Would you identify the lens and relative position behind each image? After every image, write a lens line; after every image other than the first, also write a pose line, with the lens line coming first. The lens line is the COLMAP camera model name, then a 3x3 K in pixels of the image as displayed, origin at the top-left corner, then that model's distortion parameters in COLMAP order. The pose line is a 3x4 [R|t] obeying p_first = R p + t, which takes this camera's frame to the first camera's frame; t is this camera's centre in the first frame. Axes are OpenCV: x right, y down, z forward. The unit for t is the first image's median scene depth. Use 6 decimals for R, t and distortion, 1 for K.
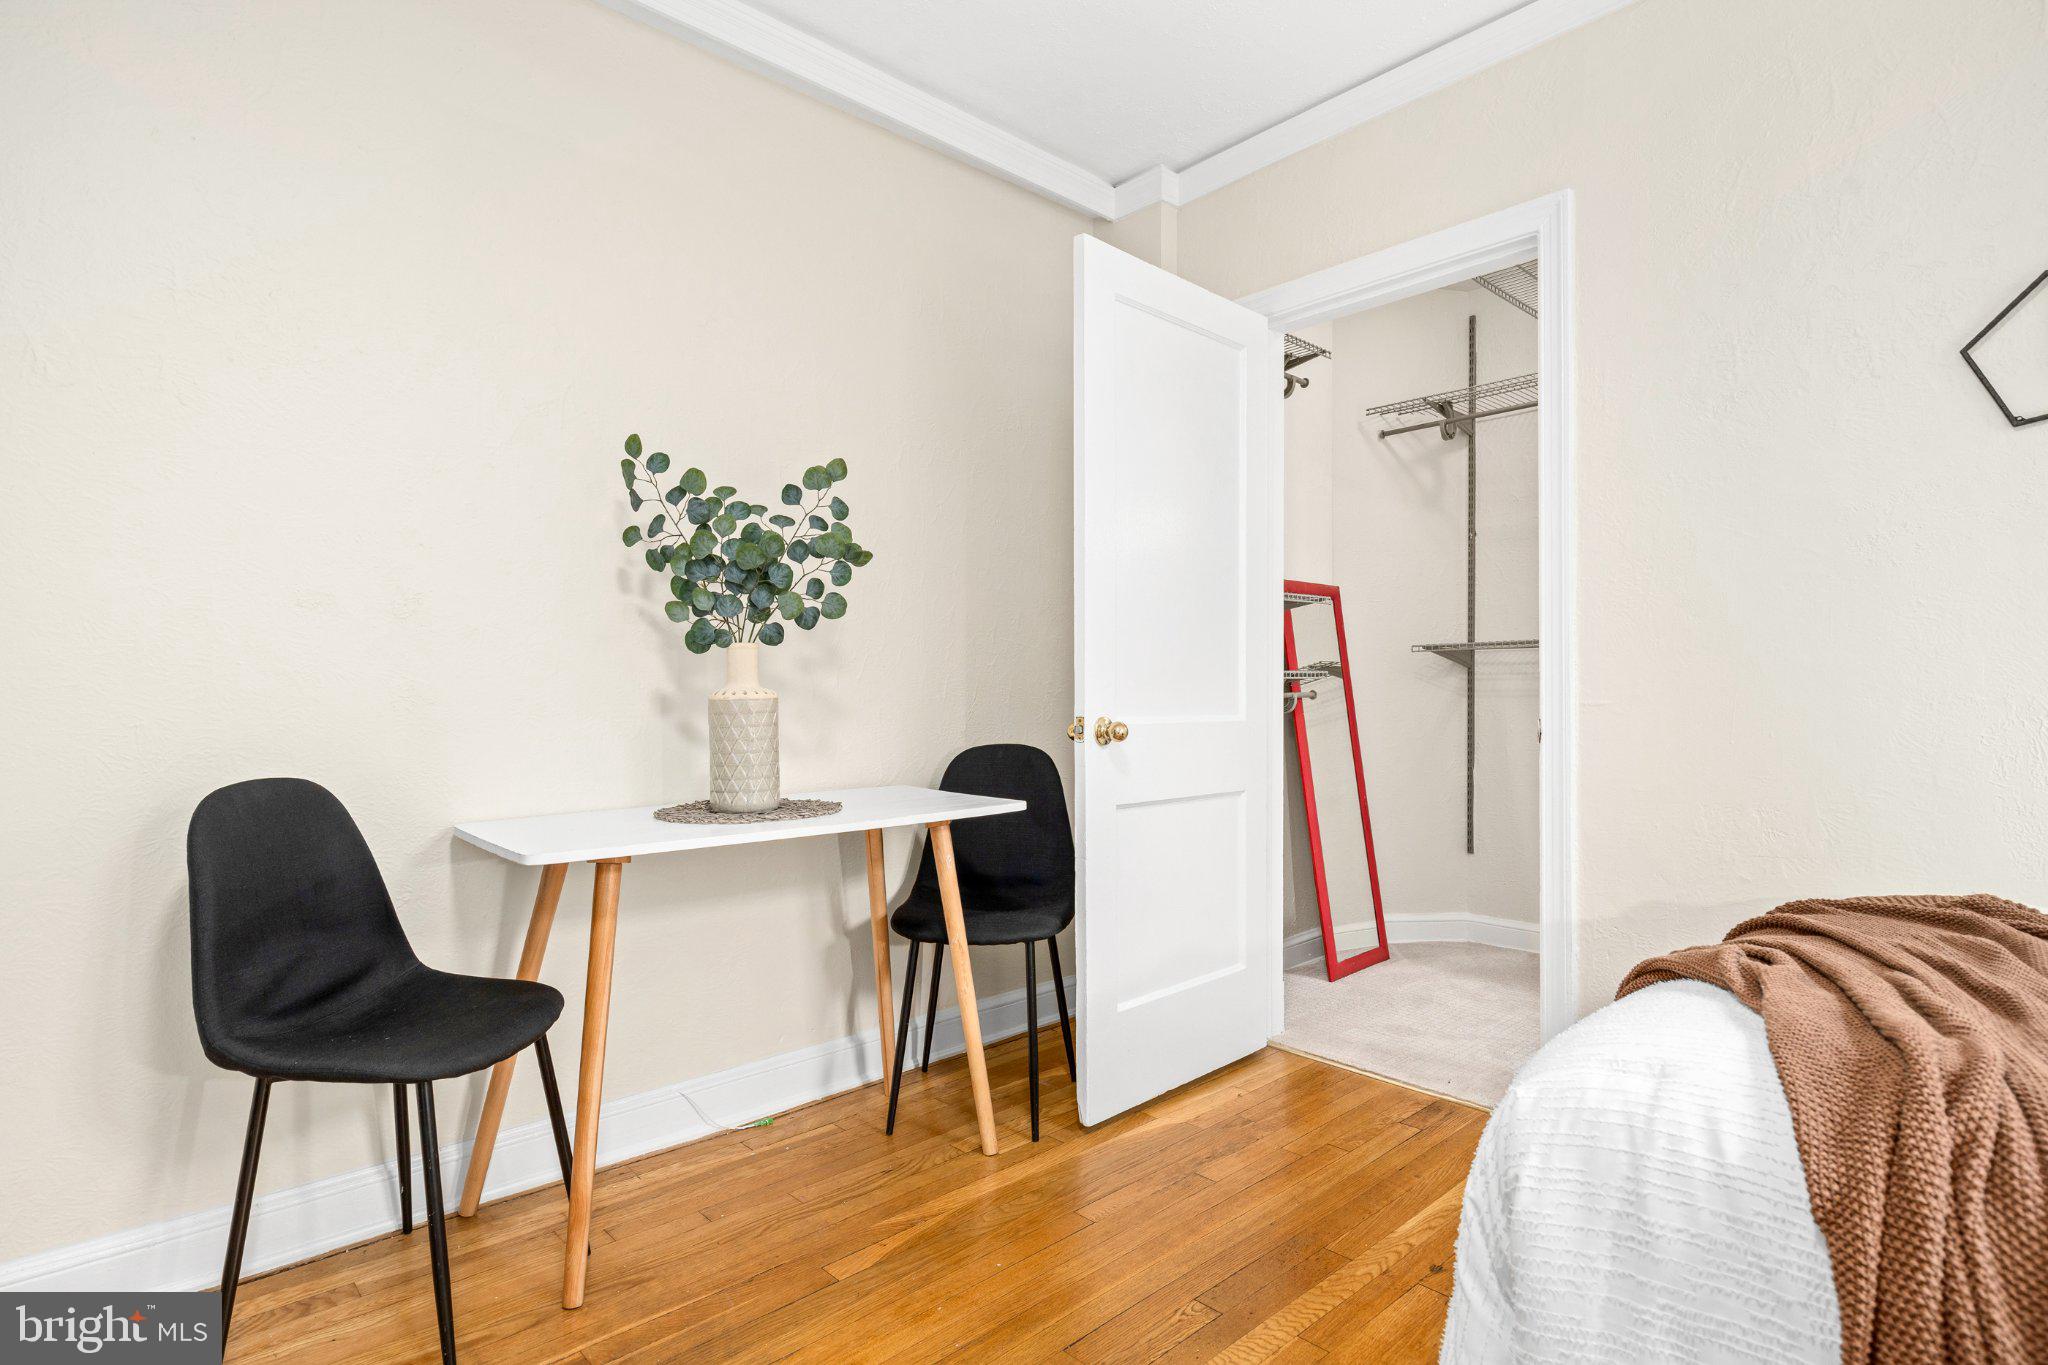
lens RADIAL K [[1033.0, 0, 1031.3], [0, 1033.0, 677.9], [0, 0, 1]] dist [0.002631, -0.001445]
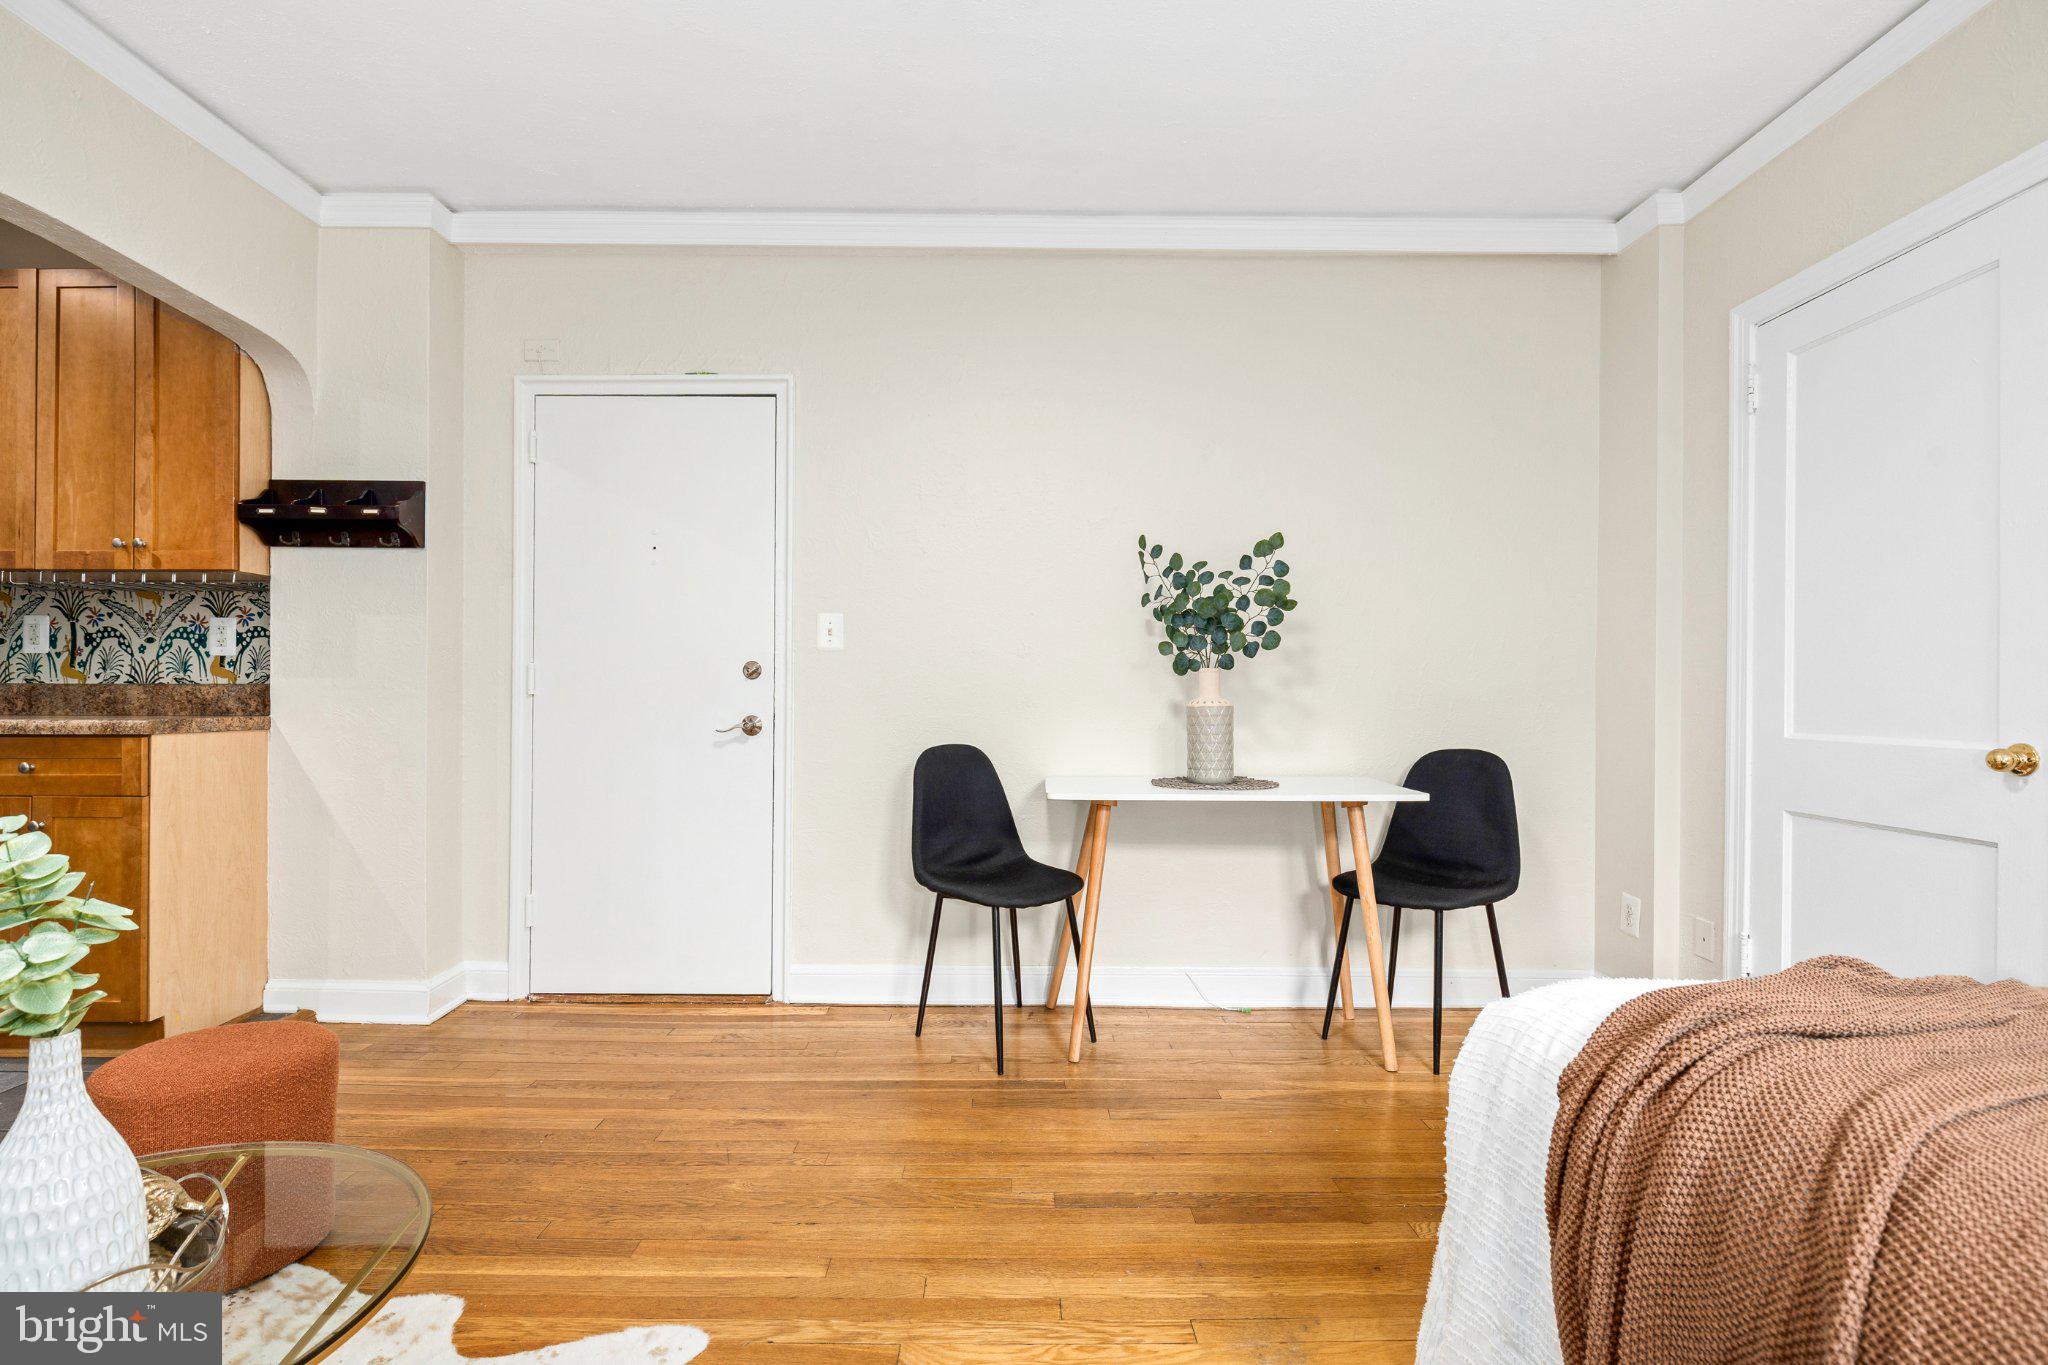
lens RADIAL K [[938.8, 0, 1026.7], [0, 938.8, 683.1], [0, 0, 1]] dist [0.006108, -0.002058]
pose [[0.742654, -0.003203, -0.669667, 0.418829], [-0.001262, 0.999980, -0.006182, -0.004002], [0.669674, 0.005436, 0.742636, -0.159008]]
